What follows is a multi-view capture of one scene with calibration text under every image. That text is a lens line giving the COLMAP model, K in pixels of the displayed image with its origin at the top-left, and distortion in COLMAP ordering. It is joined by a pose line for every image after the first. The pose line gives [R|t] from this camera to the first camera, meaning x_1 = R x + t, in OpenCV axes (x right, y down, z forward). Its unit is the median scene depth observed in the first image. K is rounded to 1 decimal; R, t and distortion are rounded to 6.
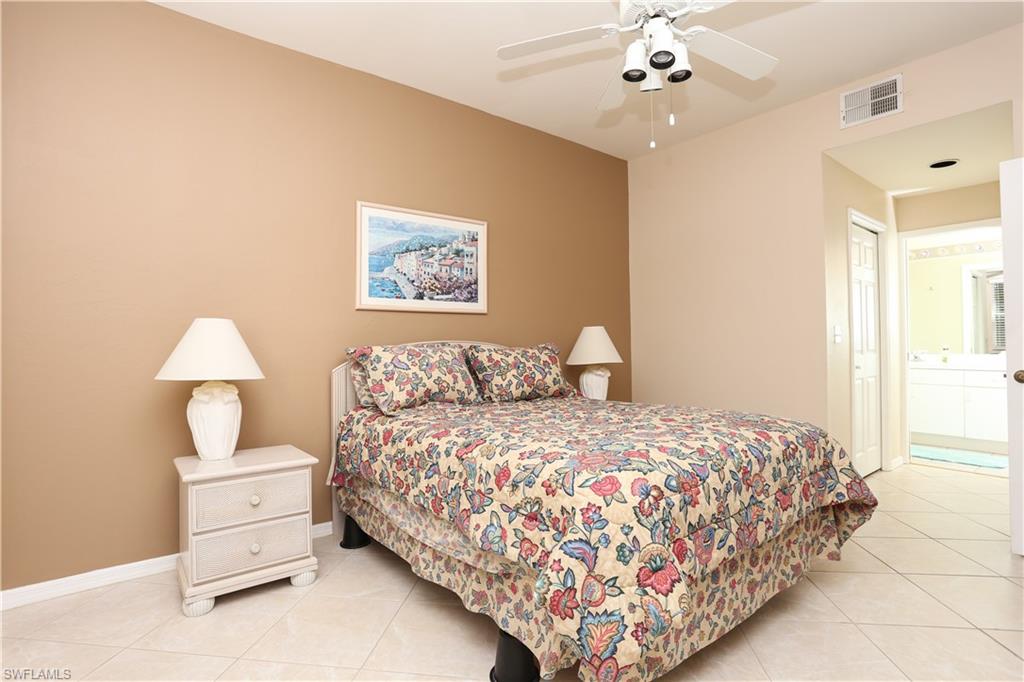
lens RADIAL K [[500.8, 0, 510.4], [0, 500.8, 335.8], [0, 0, 1]] dist [-0.081333, 0.037759]
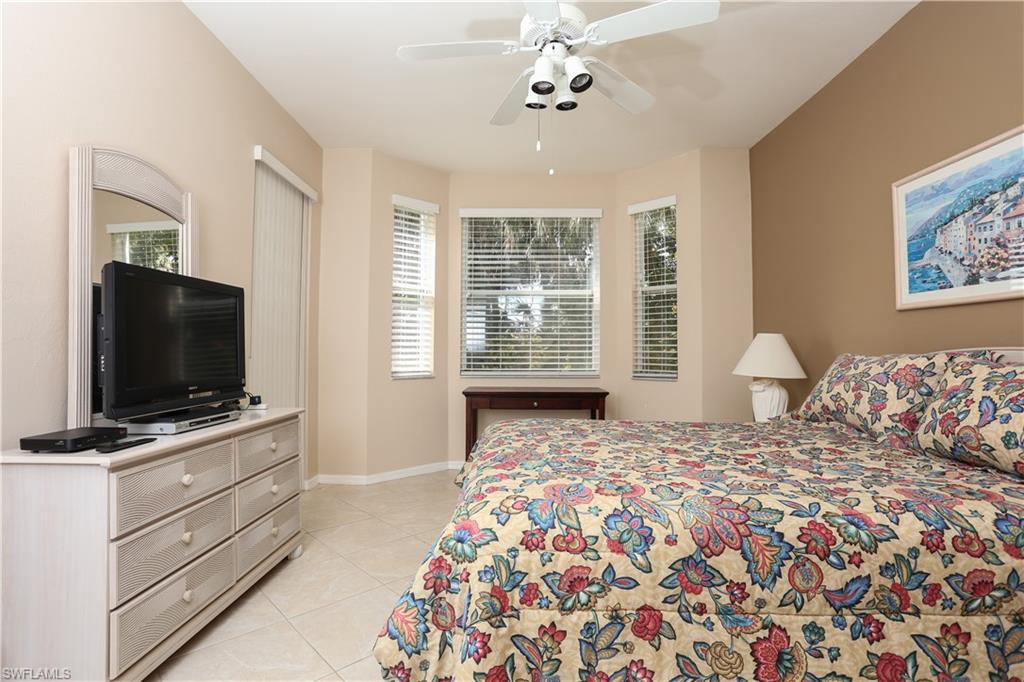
lens RADIAL K [[500.8, 0, 510.4], [0, 500.8, 335.8], [0, 0, 1]] dist [-0.081333, 0.037759]
pose [[-0.628073, -0.013633, -0.778035, 0.720934], [0.018738, 0.999292, -0.032636, 0.004322], [0.777929, -0.035077, -0.627373, 0.960698]]
